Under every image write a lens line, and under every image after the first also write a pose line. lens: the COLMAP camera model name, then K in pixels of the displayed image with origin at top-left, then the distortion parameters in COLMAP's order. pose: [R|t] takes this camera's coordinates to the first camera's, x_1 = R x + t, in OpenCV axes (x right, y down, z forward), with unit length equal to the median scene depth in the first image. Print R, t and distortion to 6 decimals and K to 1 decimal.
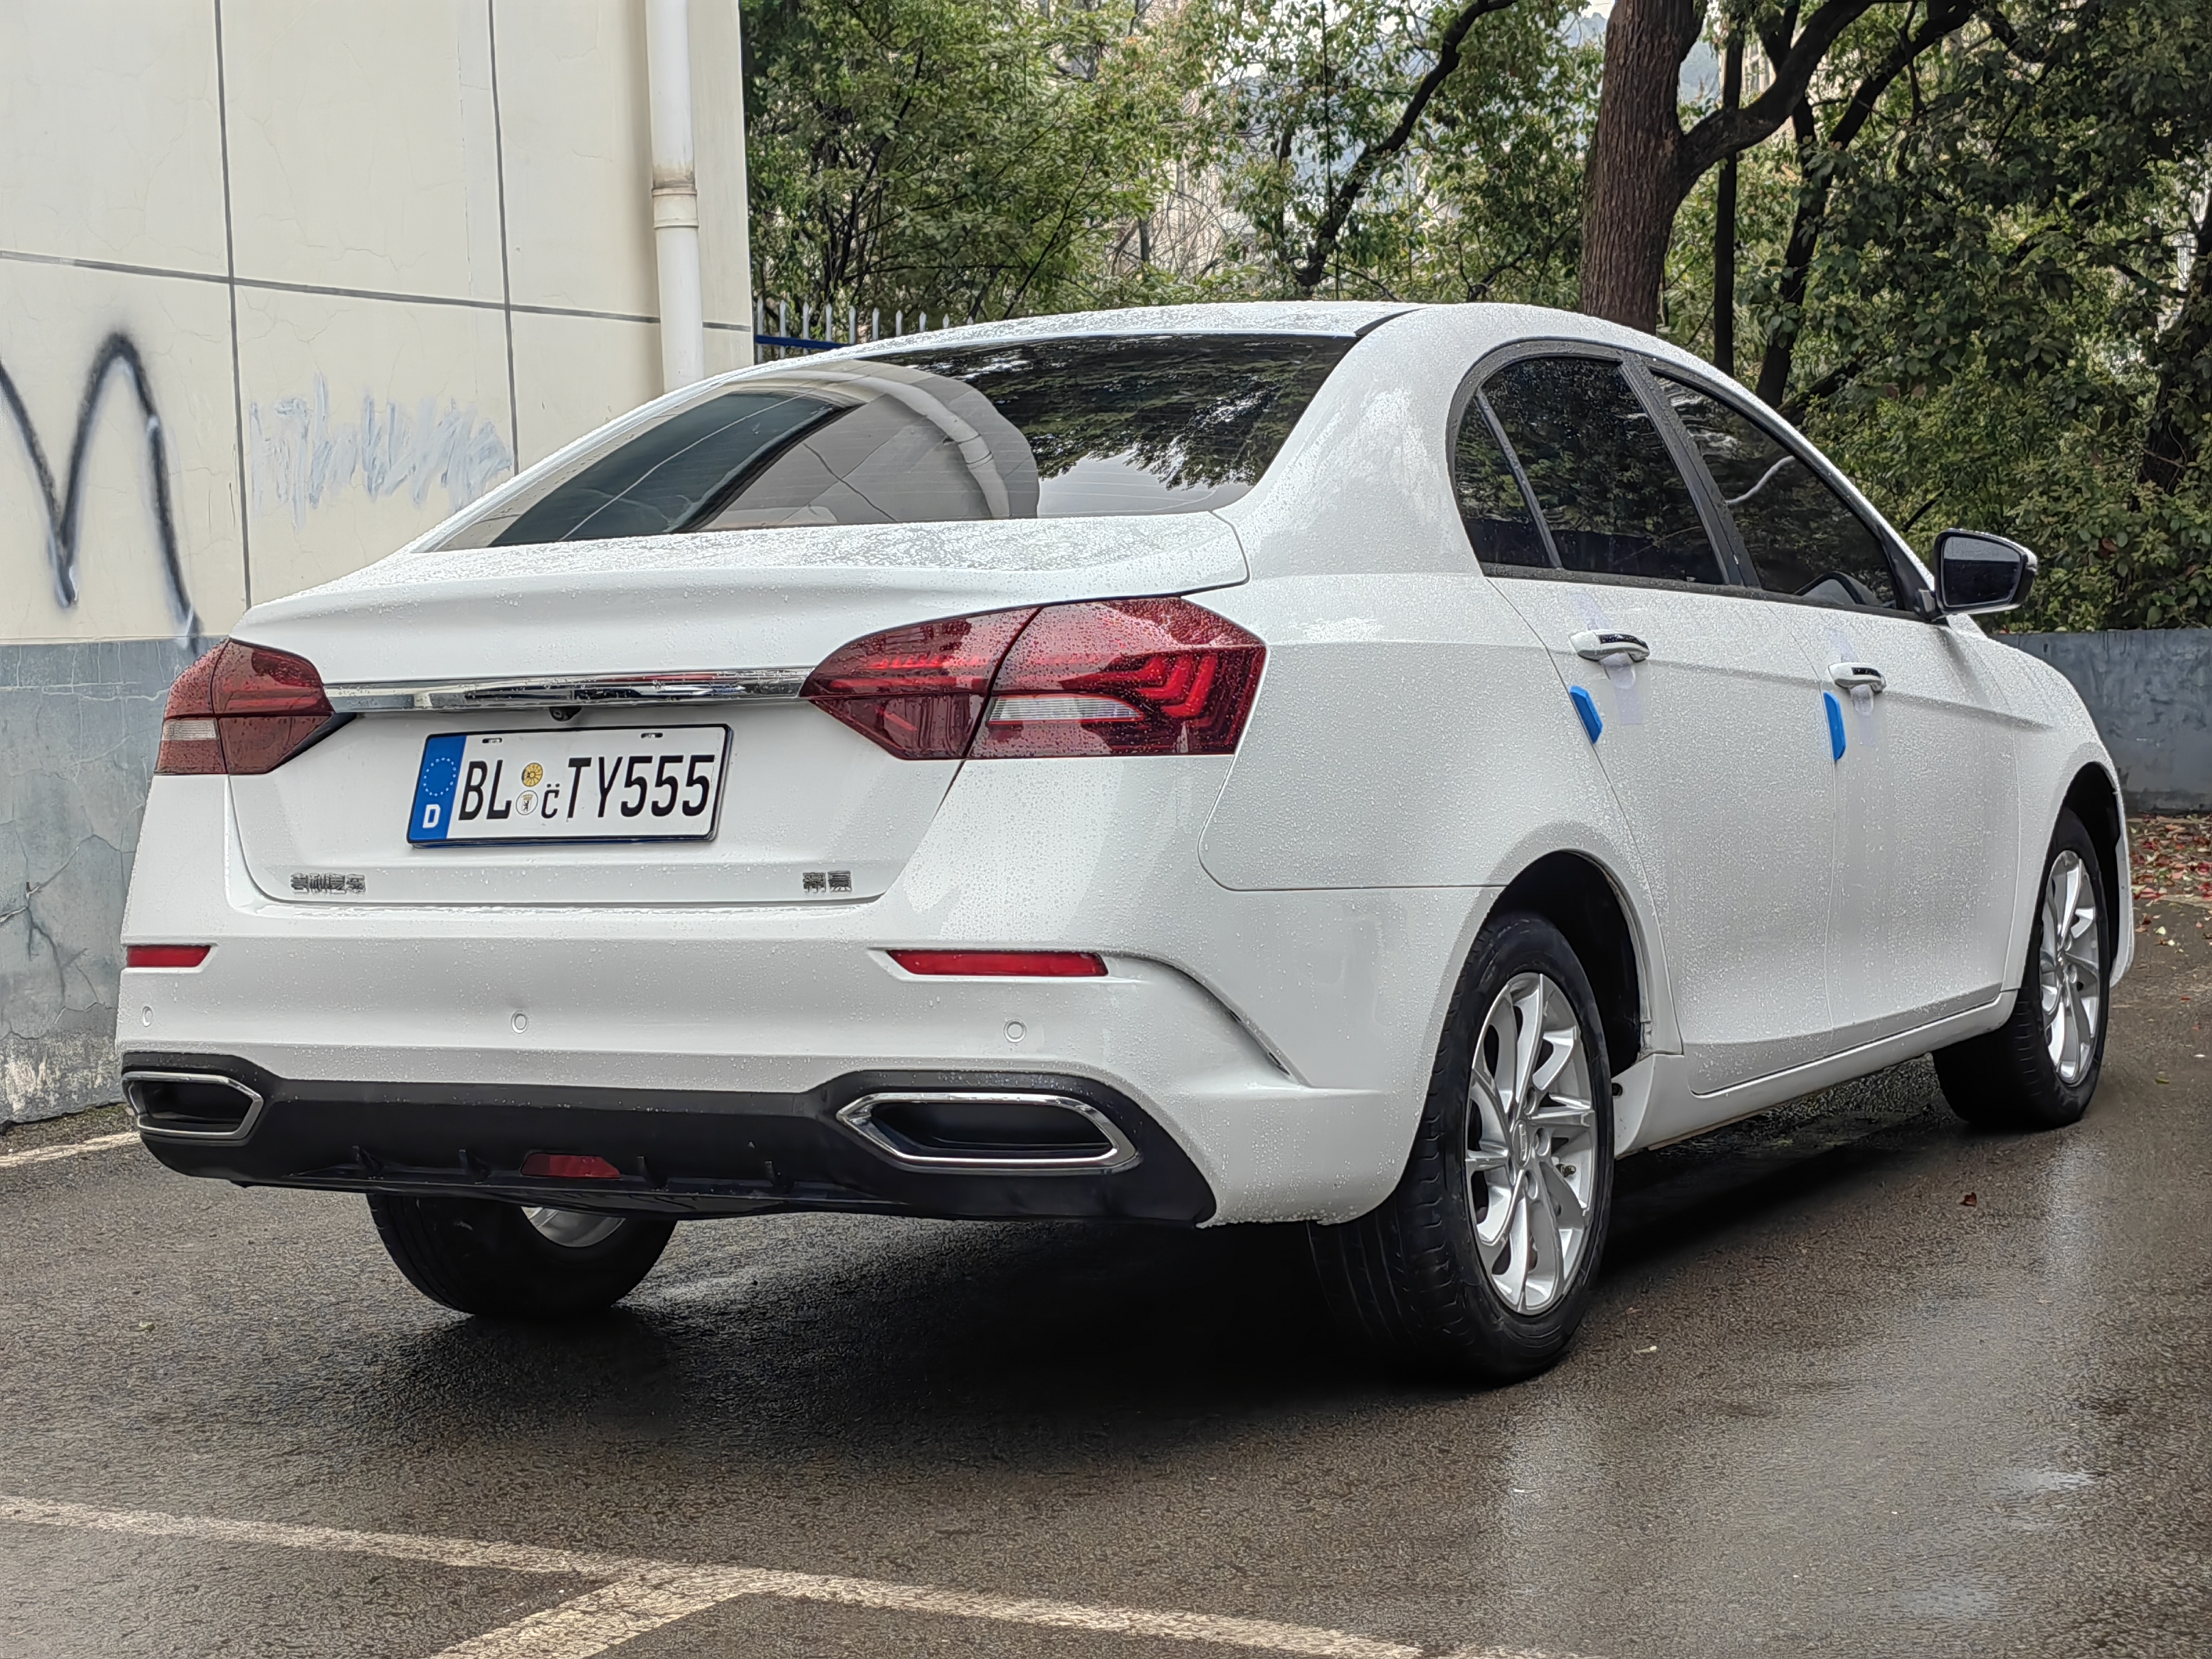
lens RADIAL K [[3811.3, 0, 1094.4], [0, 3811.3, 830.5], [0, 0, 1]] dist [0.081680, 0.000000]
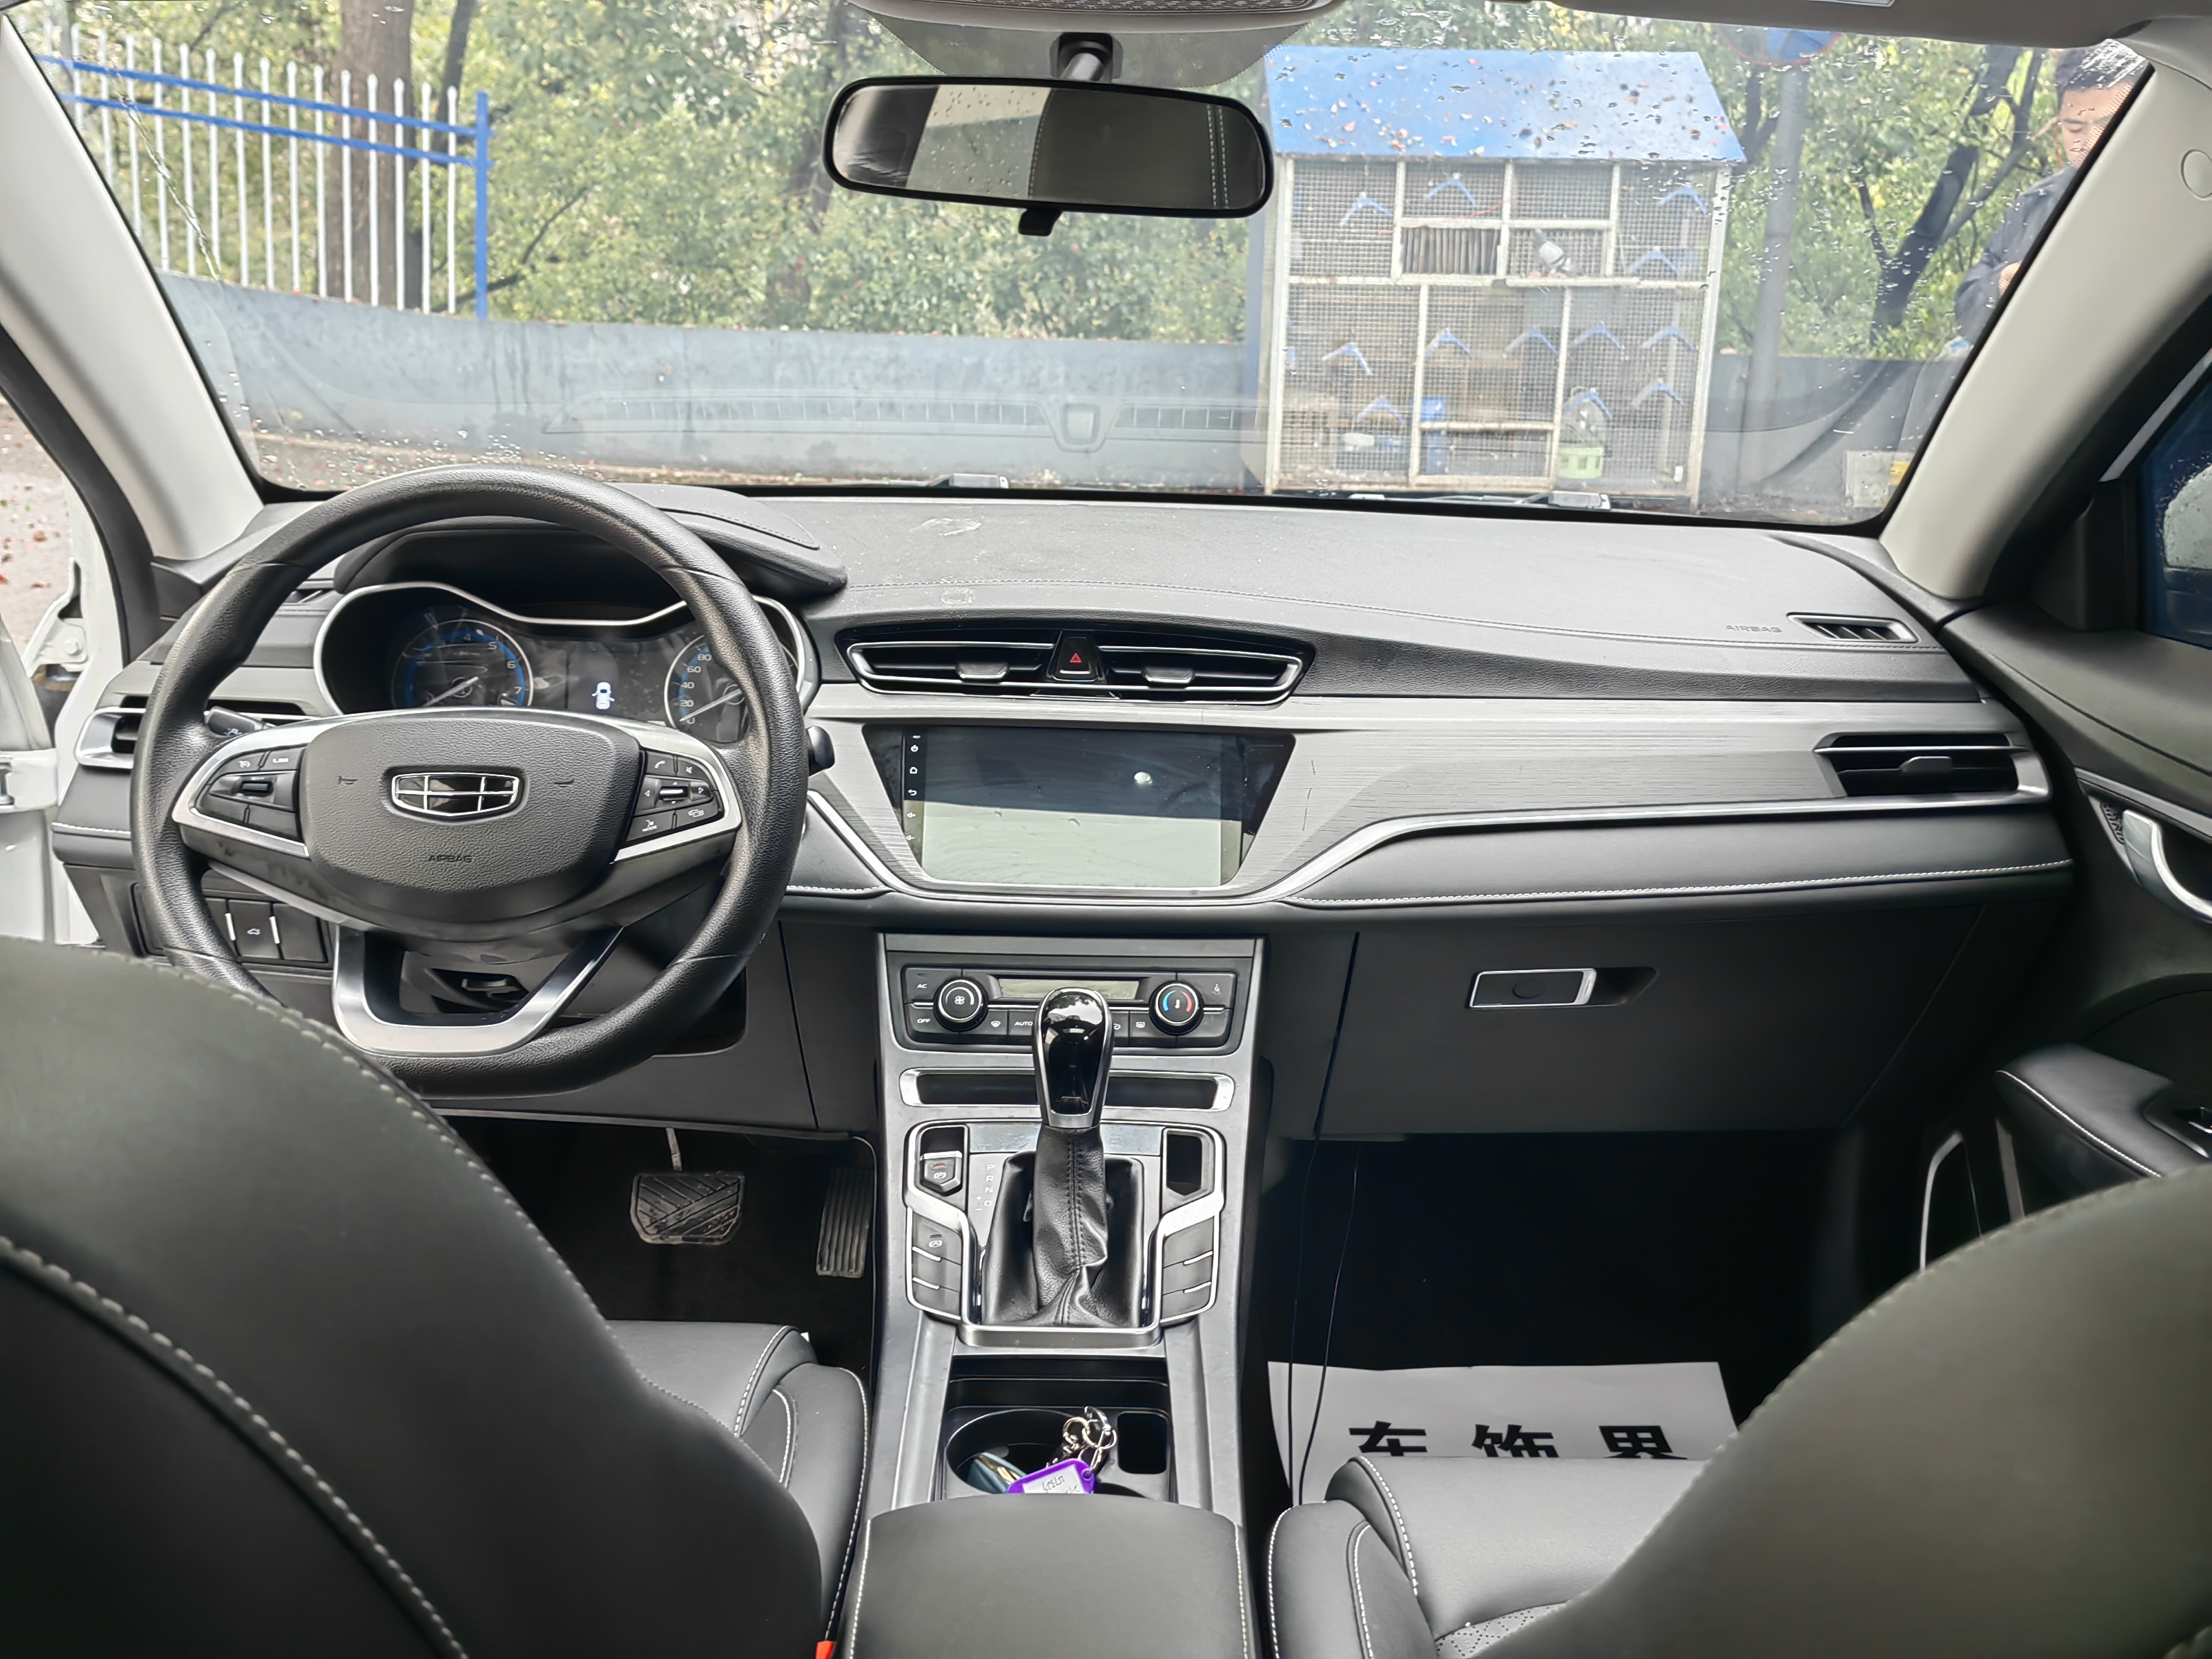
lens RADIAL K [[1994.8, 0, 1095.8], [0, 1994.8, 825.9], [0, 0, 1]] dist [0.006519, 0.004089]
pose [[0.869092, -0.081525, 0.487885, 0.002255], [-0.026420, 0.977266, 0.210362, -0.033201], [-0.493944, -0.195714, 0.847181, 0.349114]]
